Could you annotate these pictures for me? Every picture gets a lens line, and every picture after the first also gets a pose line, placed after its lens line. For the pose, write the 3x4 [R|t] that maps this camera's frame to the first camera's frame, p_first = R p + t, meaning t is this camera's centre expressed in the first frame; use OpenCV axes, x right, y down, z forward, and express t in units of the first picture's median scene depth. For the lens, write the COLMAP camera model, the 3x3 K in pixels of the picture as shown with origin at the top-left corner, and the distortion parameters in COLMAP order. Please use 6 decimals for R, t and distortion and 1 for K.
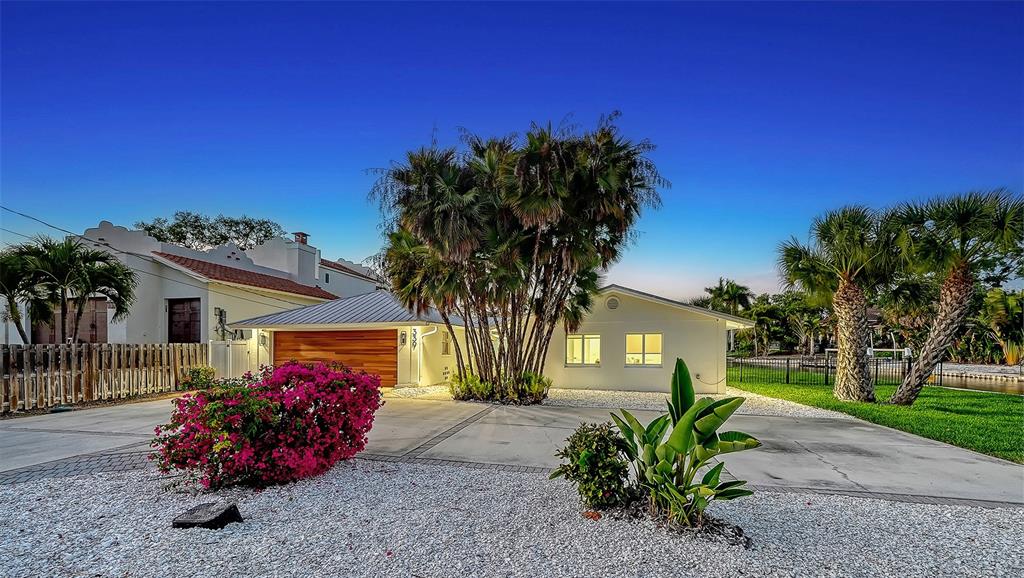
lens RADIAL K [[407.6, 0, 524.8], [0, 407.6, 354.4], [0, 0, 1]] dist [0.004492, 0.000044]
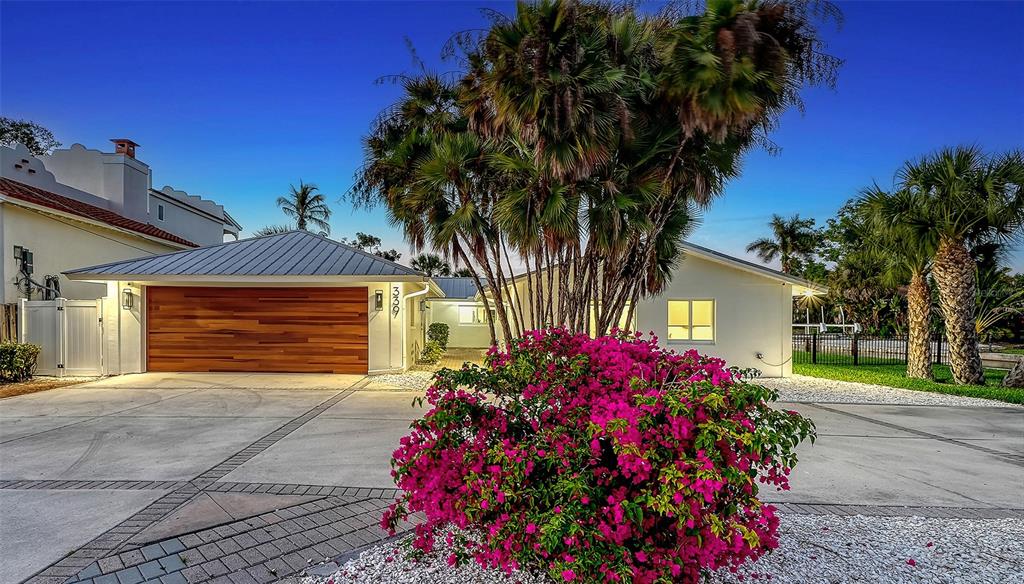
lens RADIAL K [[509.8, 0, 473.3], [0, 509.8, 322.2], [0, 0, 1]] dist [0.006464, 0.000188]
pose [[0.978579, 0.008440, 0.205698, -0.292491], [-0.005642, 0.999883, -0.014186, 0.006041], [-0.205793, 0.012721, 0.978513, 0.140980]]
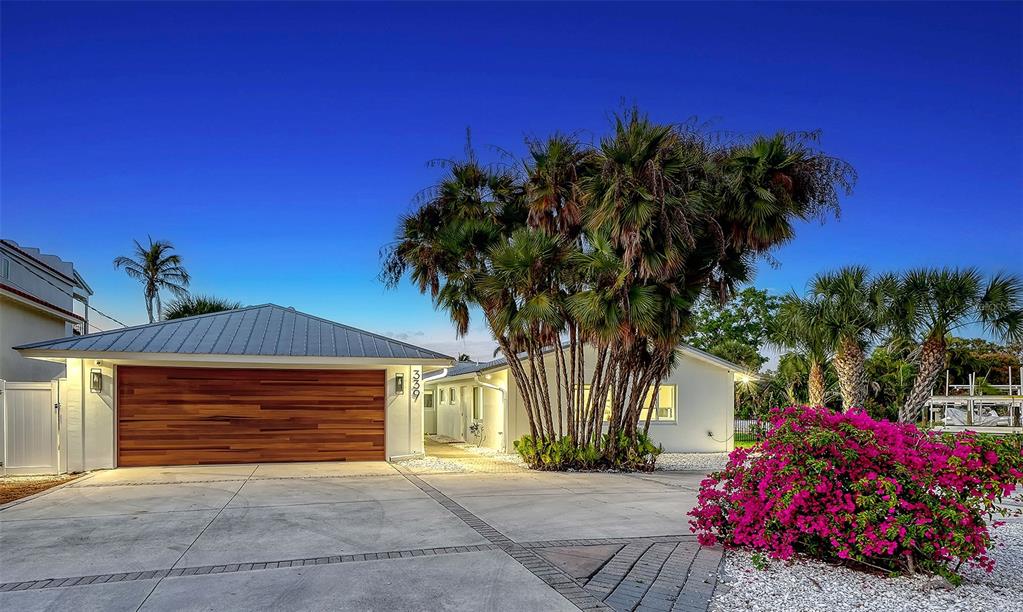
lens RADIAL K [[555.5, 0, 494.5], [0, 555.5, 408.2], [0, 0, 1]] dist [0.008468, -0.000556]
pose [[0.875332, 0.000502, 0.483523, -0.544159], [0.006613, 0.999894, -0.013010, 0.010246], [-0.483478, 0.014585, 0.875235, 0.144919]]
